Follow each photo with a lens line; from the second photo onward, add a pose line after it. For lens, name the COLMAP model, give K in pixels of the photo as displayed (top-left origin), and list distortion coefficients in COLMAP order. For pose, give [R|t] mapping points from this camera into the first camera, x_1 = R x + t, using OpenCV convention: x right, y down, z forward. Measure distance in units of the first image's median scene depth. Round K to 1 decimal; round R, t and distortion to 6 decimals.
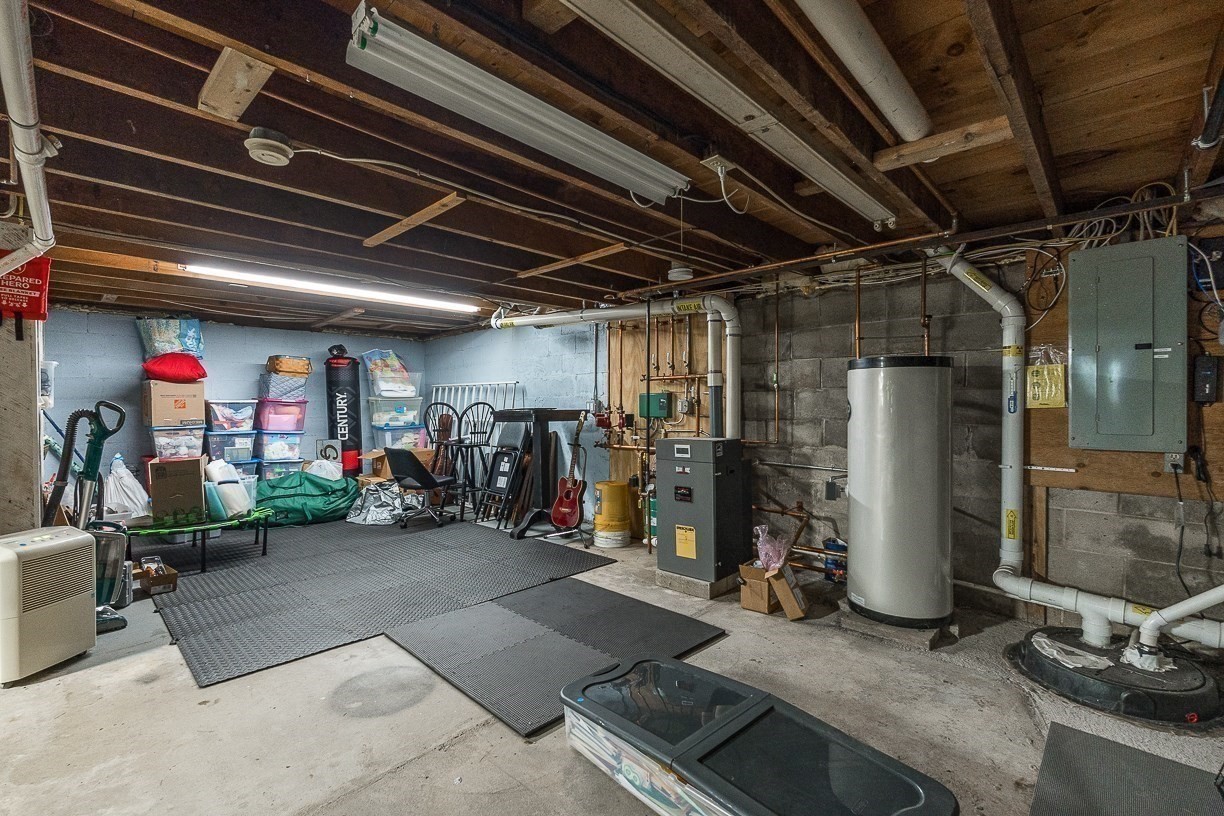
lens RADIAL K [[538.6, 0, 616.4], [0, 538.6, 406.7], [0, 0, 1]] dist [-0.002316, -0.000333]
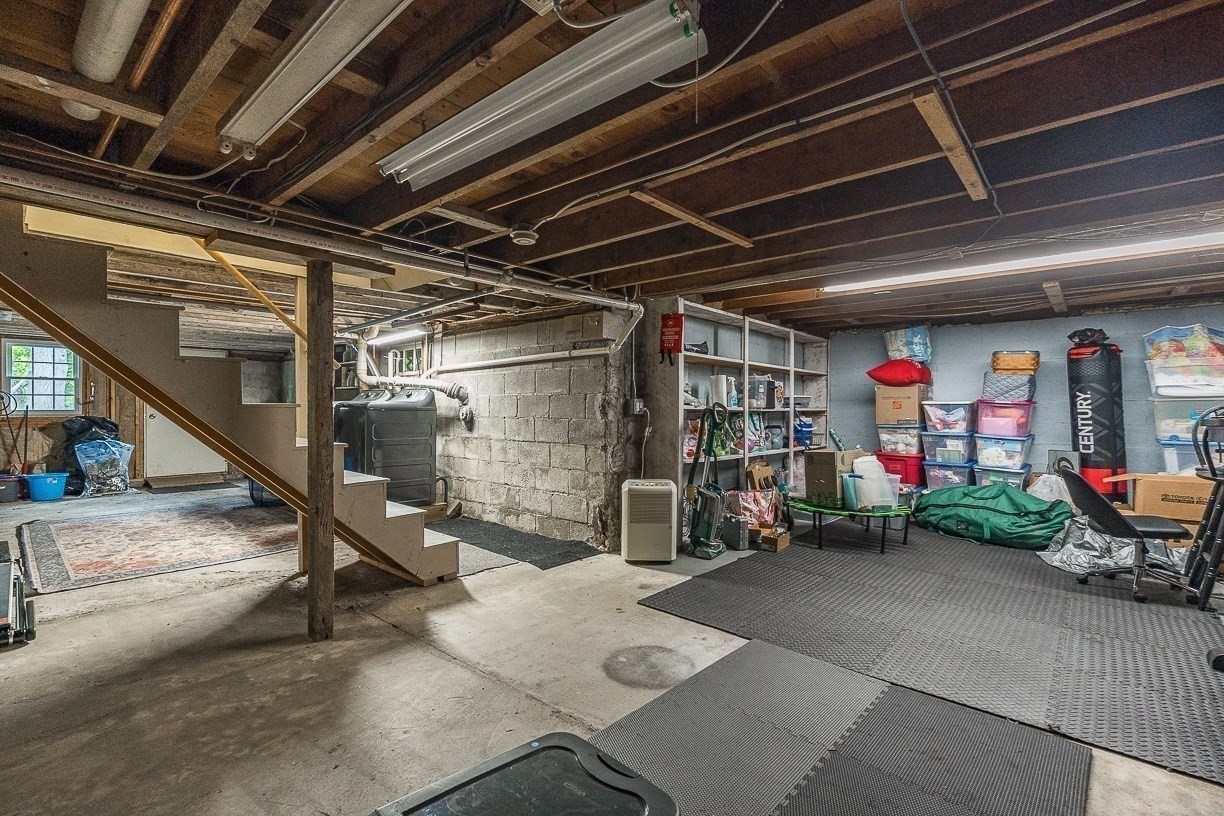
lens RADIAL K [[538.6, 0, 616.4], [0, 538.6, 406.7], [0, 0, 1]] dist [-0.002316, -0.000333]
pose [[0.051758, 0.006019, -0.998642, 0.271614], [-0.010485, 0.999930, 0.005483, -0.001662], [0.998605, 0.010187, 0.051818, 0.363639]]
